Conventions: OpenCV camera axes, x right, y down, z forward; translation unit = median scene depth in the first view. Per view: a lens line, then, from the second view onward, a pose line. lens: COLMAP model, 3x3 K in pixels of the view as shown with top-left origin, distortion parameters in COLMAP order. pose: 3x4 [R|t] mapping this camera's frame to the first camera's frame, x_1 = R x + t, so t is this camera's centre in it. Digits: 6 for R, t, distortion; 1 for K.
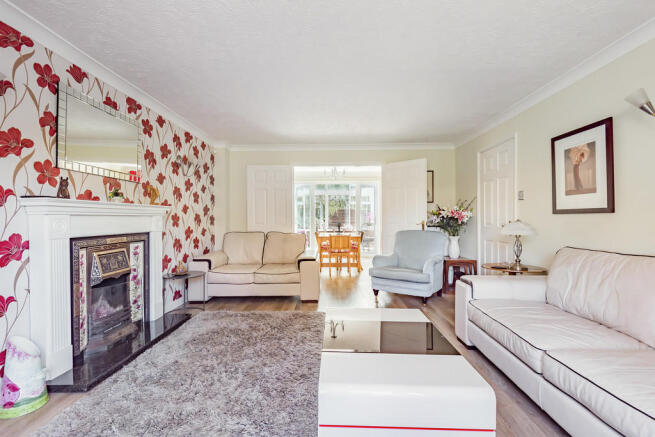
lens RADIAL K [[296.3, 0, 327.2], [0, 296.3, 218.6], [0, 0, 1]] dist [0.016036, -0.006342]
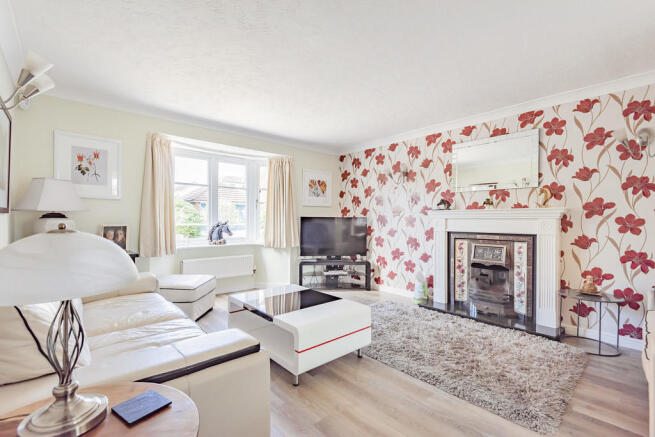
lens RADIAL K [[296.3, 0, 327.8], [0, 296.3, 220.1], [0, 0, 1]] dist [0.016036, -0.006342]
pose [[-0.735769, -0.004938, -0.677214, 0.633470], [-0.008431, 0.999963, 0.001868, 0.000326], [0.677180, 0.007084, -0.735783, 1.316594]]
